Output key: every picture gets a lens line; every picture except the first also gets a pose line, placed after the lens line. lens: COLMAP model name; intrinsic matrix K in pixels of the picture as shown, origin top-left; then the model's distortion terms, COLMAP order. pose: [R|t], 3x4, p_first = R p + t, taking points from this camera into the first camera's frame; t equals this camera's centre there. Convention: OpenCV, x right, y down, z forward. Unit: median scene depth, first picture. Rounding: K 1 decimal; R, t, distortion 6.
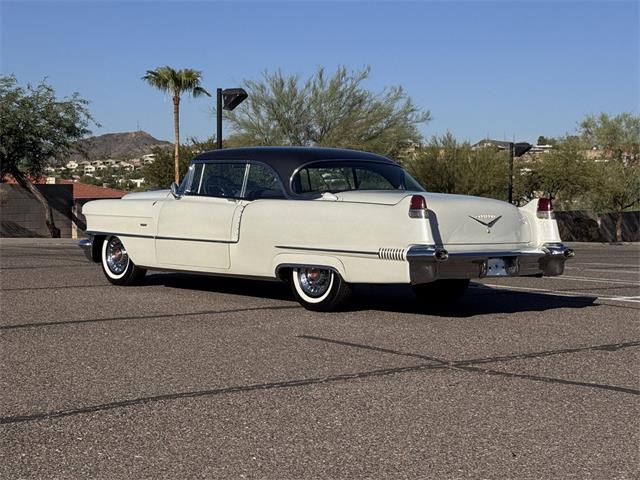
lens RADIAL K [[1173.0, 0, 320.0], [0, 1173.0, 240.0], [0, 0, 1]] dist [0.153993, 0.010400]
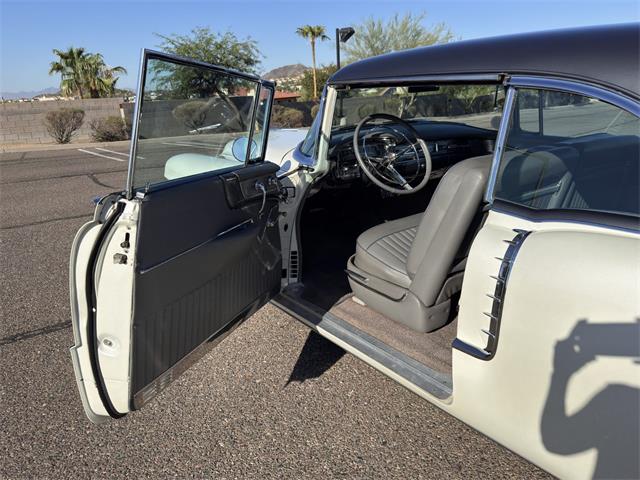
lens RADIAL K [[482.0, 0, 320.0], [0, 482.0, 240.0], [0, 0, 1]] dist [0.036706, -0.125260]
pose [[0.991982, -0.017942, -0.125099, -0.035695], [0.049873, 0.965110, 0.257051, -0.022691], [0.116122, -0.261229, 0.958267, 0.326849]]
